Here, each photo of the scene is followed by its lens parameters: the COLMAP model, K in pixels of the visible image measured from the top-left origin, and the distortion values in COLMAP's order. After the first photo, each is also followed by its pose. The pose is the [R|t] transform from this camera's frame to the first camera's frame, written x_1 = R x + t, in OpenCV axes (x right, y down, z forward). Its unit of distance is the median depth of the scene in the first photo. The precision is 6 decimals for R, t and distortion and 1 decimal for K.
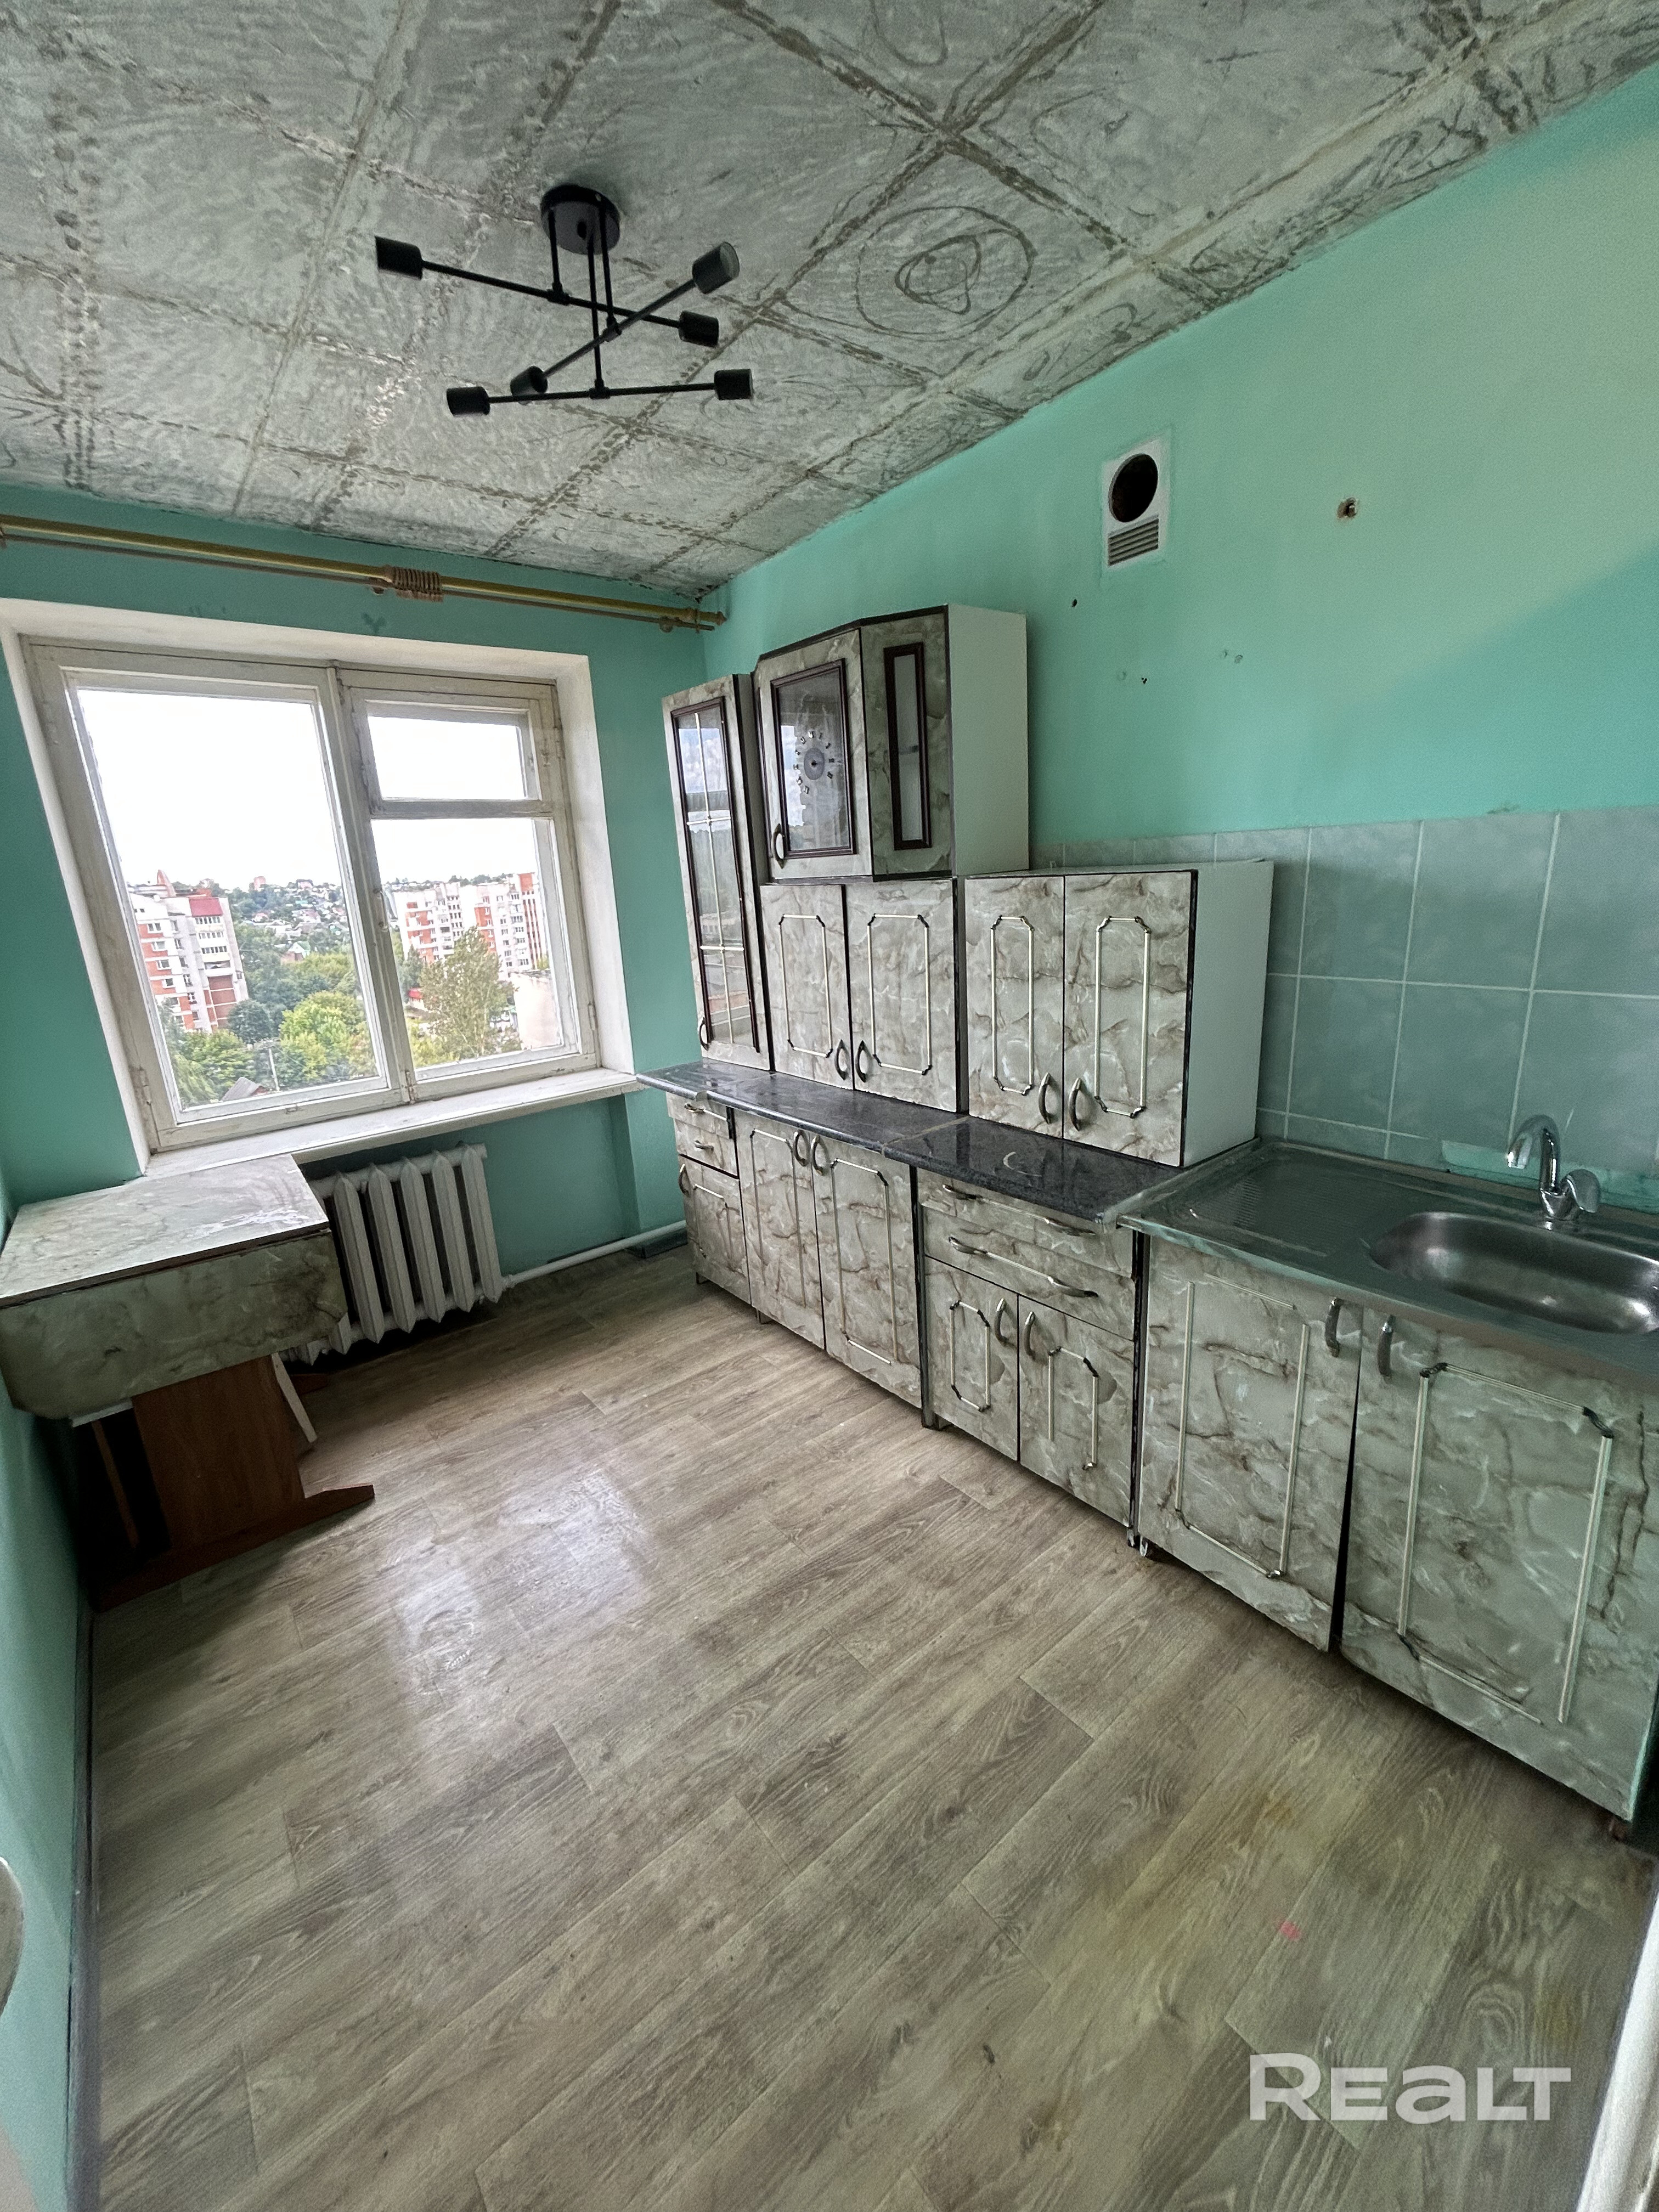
lens RADIAL K [[897.3, 0, 829.5], [0, 897.3, 1106.0], [0, 0, 1]] dist [0.001294, 0.000075]
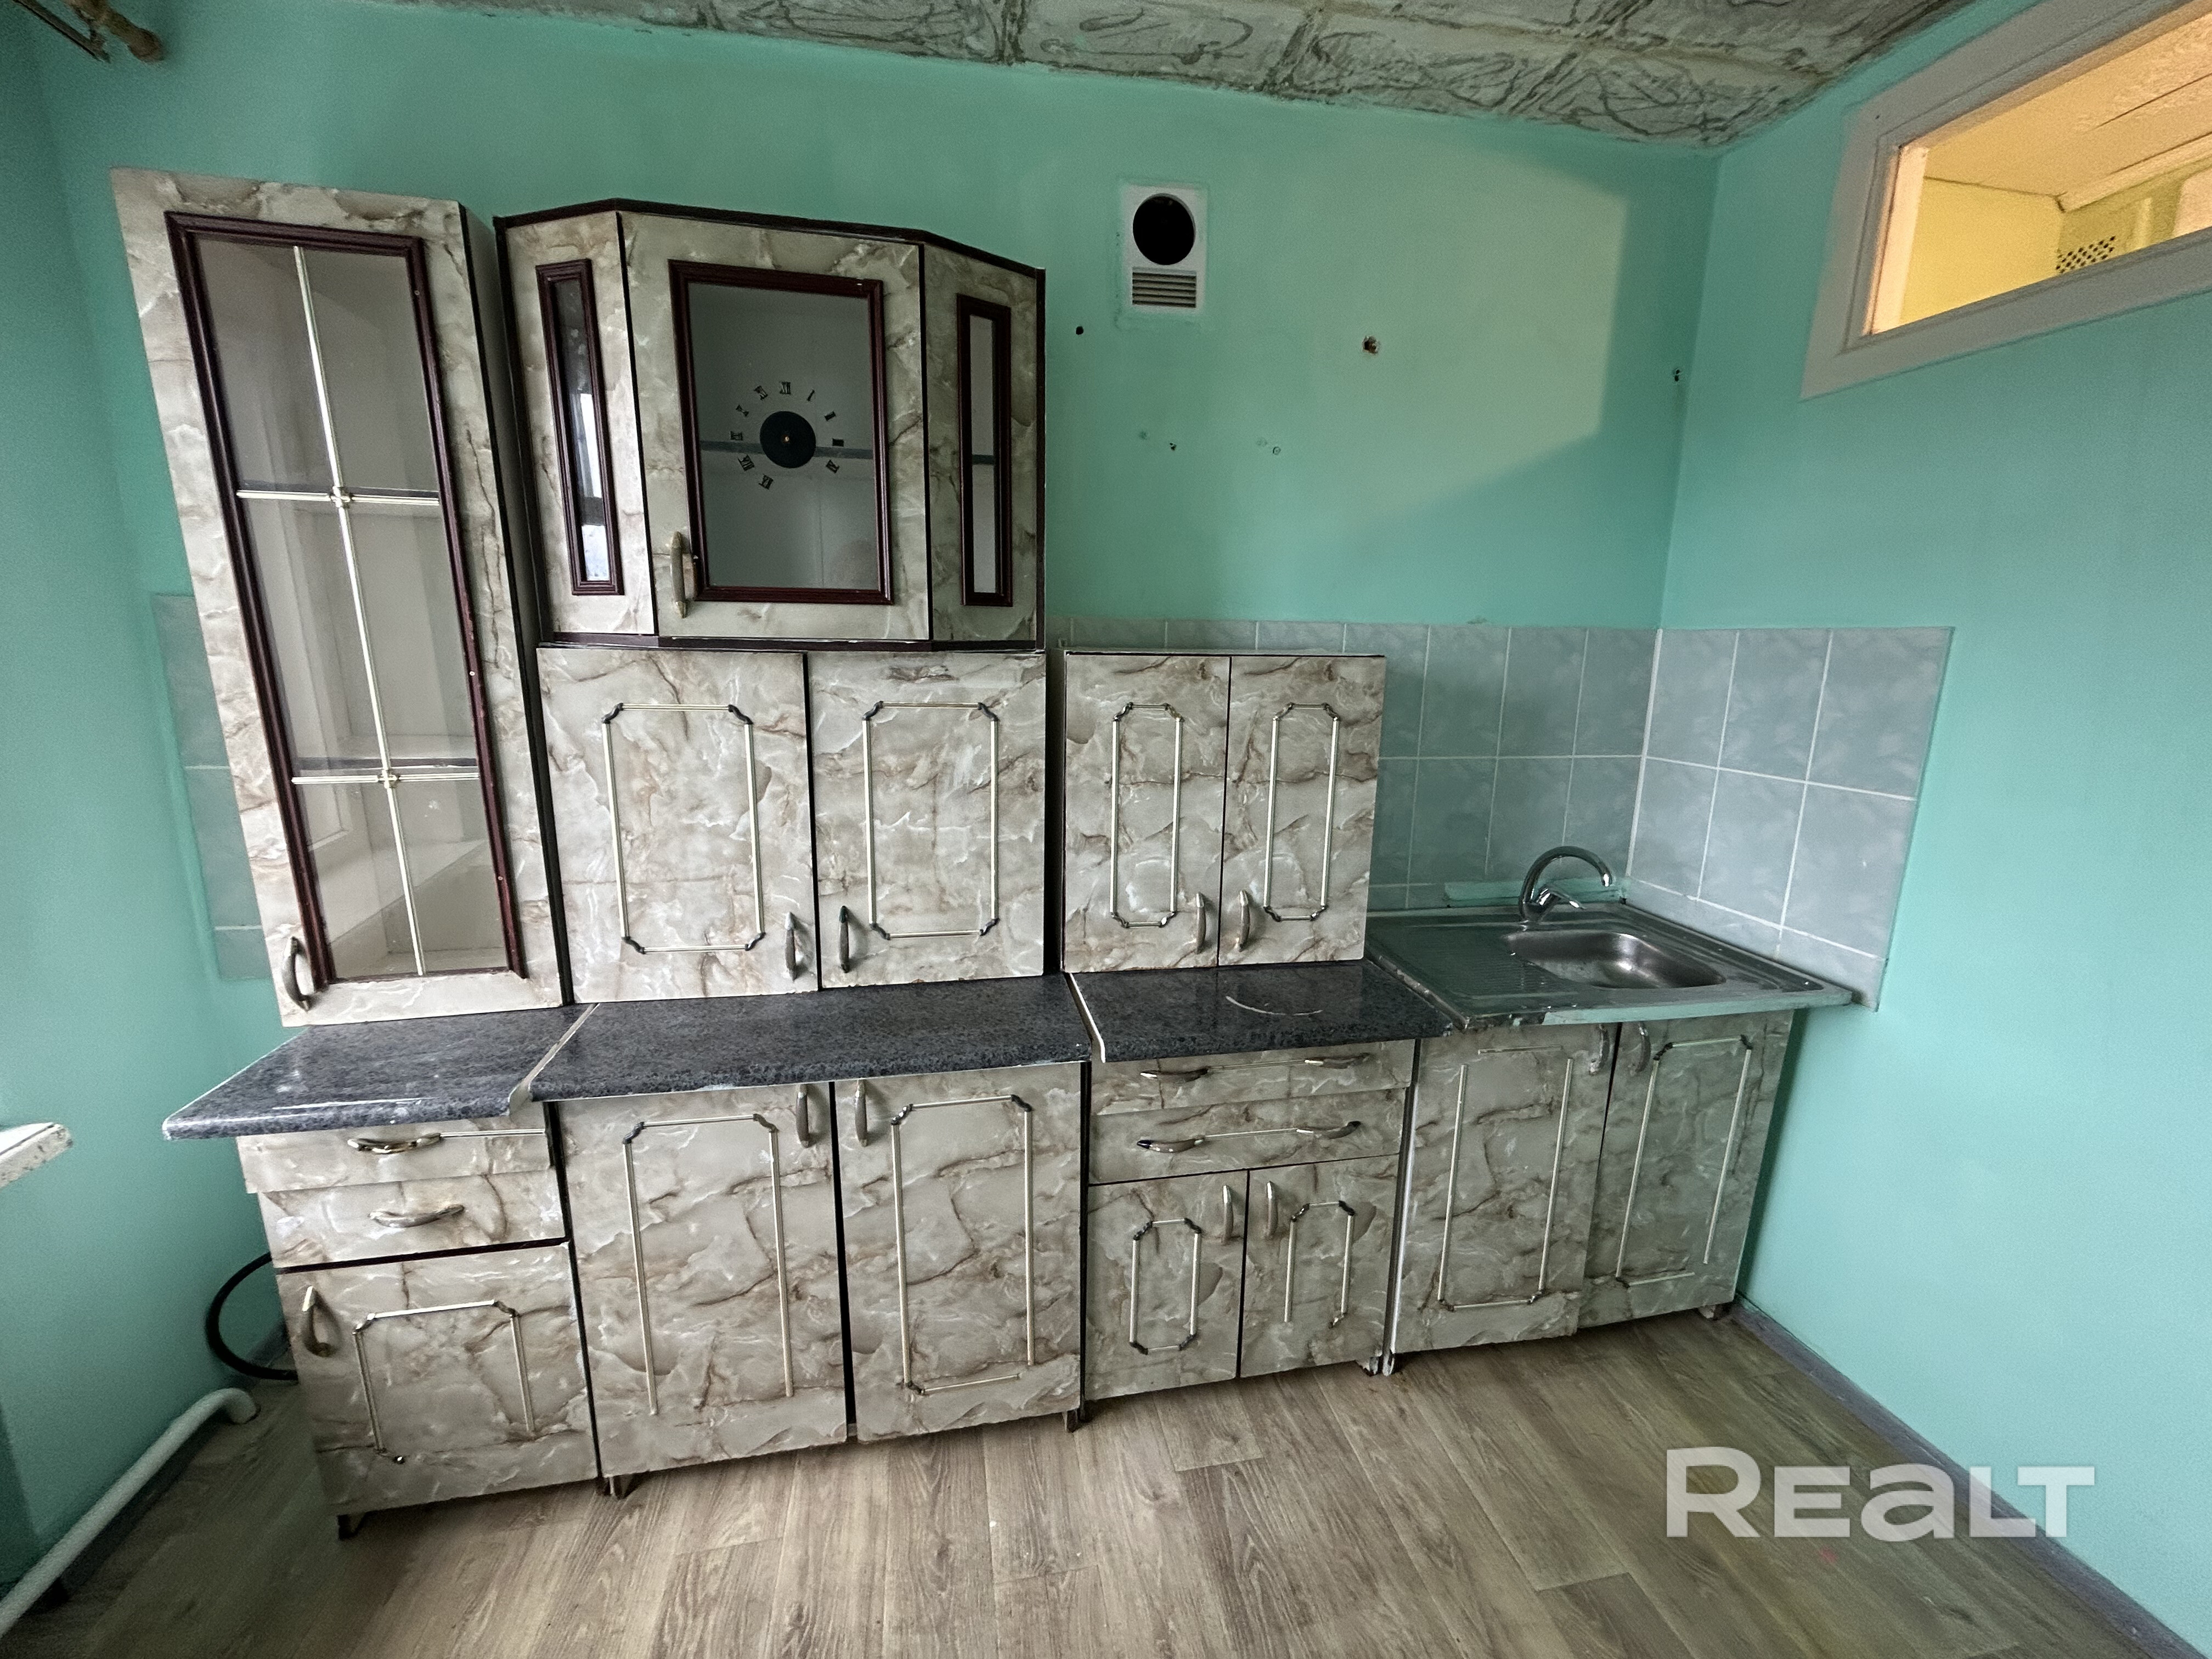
lens RADIAL K [[897.3, 0, 1106.0], [0, 897.3, 829.5], [0, 0, 1]] dist [0.001294, 0.000075]
pose [[0.468470, -0.120222, 0.875261, -0.483305], [0.191567, 0.980951, 0.032206, -0.129644], [-0.862461, 0.152583, 0.482577, 0.637574]]
